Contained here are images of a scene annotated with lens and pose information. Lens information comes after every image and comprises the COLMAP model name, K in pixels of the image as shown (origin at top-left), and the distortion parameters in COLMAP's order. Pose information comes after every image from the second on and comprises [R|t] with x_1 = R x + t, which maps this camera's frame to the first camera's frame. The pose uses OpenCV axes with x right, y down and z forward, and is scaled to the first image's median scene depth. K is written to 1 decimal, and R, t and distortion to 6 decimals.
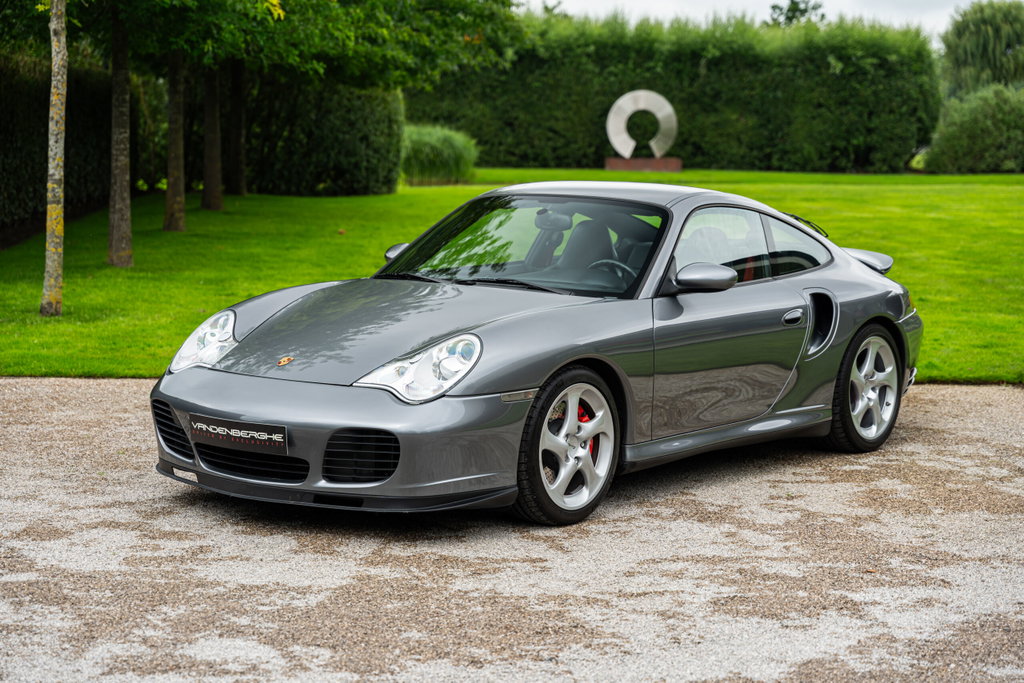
lens RADIAL K [[1944.2, 0, 532.7], [0, 1944.2, 346.2], [0, 0, 1]] dist [0.038940, 0.000000]
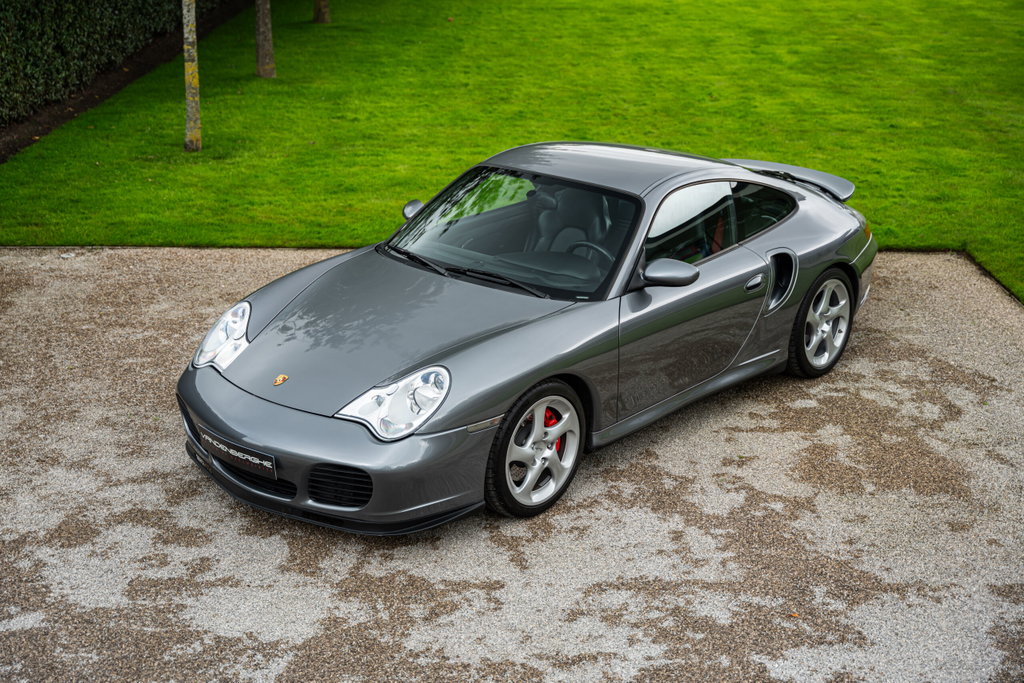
lens RADIAL K [[1375.1, 0, 519.8], [0, 1375.1, 339.4], [0, 0, 1]] dist [0.006196, 0.000000]
pose [[0.997357, 0.015124, -0.071063, 0.060603], [0.000411, 0.976904, 0.213680, -0.169275], [0.072653, -0.213145, 0.974316, 0.224661]]
